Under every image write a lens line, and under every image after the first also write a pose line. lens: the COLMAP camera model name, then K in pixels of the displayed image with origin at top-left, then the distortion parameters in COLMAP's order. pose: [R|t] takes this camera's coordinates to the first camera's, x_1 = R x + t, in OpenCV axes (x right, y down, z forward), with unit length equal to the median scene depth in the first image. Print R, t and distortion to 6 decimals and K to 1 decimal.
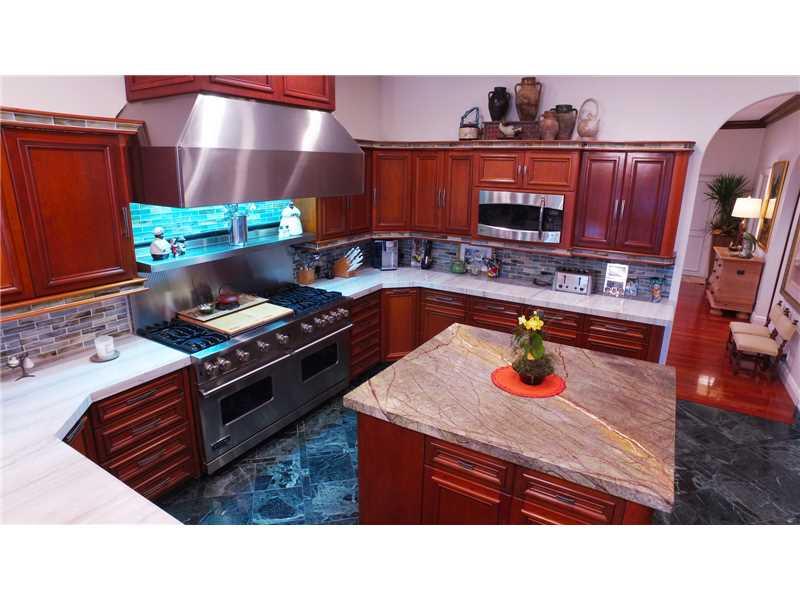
lens RADIAL K [[464.2, 0, 396.9], [0, 464.2, 293.9], [0, 0, 1]] dist [-0.124700, 0.091247]
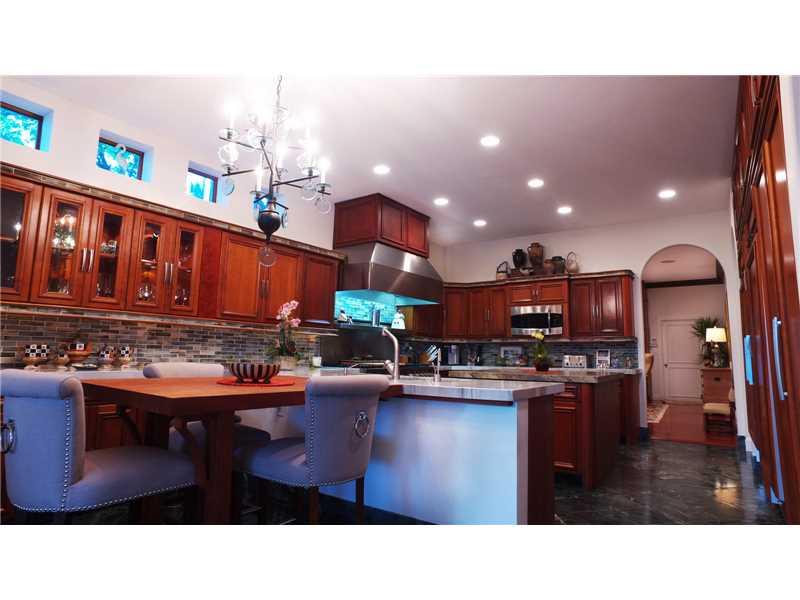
lens RADIAL K [[464.2, 0, 396.9], [0, 464.2, 293.9], [0, 0, 1]] dist [-0.124700, 0.091247]
pose [[0.997192, -0.007016, -0.074558, -0.100906], [-0.022664, 0.920637, -0.389761, 0.377612], [0.071375, 0.390357, 0.917893, -0.548895]]
